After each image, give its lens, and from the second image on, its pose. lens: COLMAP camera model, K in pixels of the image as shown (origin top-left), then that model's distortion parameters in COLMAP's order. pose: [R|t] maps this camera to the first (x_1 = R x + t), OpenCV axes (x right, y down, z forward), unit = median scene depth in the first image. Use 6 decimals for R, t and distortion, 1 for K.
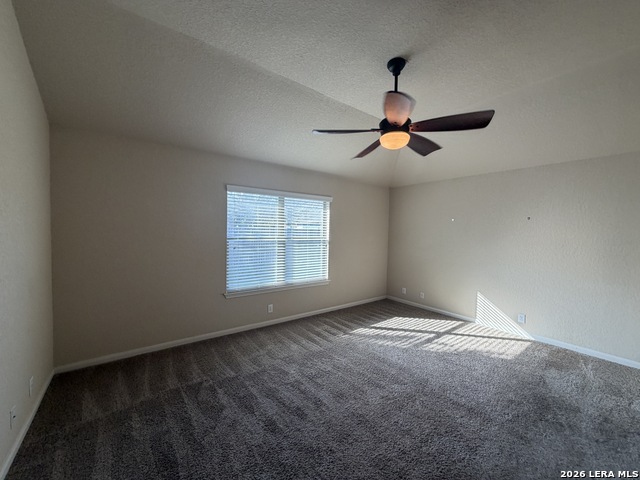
lens RADIAL K [[256.2, 0, 320.0], [0, 256.2, 240.0], [0, 0, 1]] dist [-0.000849, 0.000047]
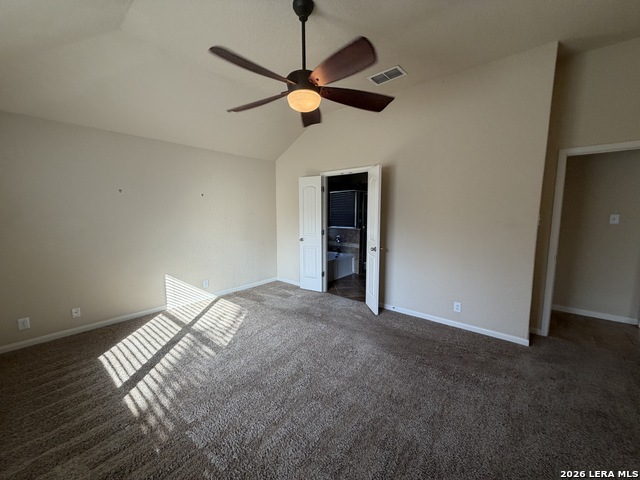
lens RADIAL K [[256.2, 0, 320.0], [0, 256.2, 240.0], [0, 0, 1]] dist [-0.000849, 0.000047]
pose [[-0.222382, -0.127785, 0.966549, -0.383038], [0.034289, 0.989735, 0.138740, -0.021823], [-0.974356, 0.063996, -0.215718, 0.740401]]
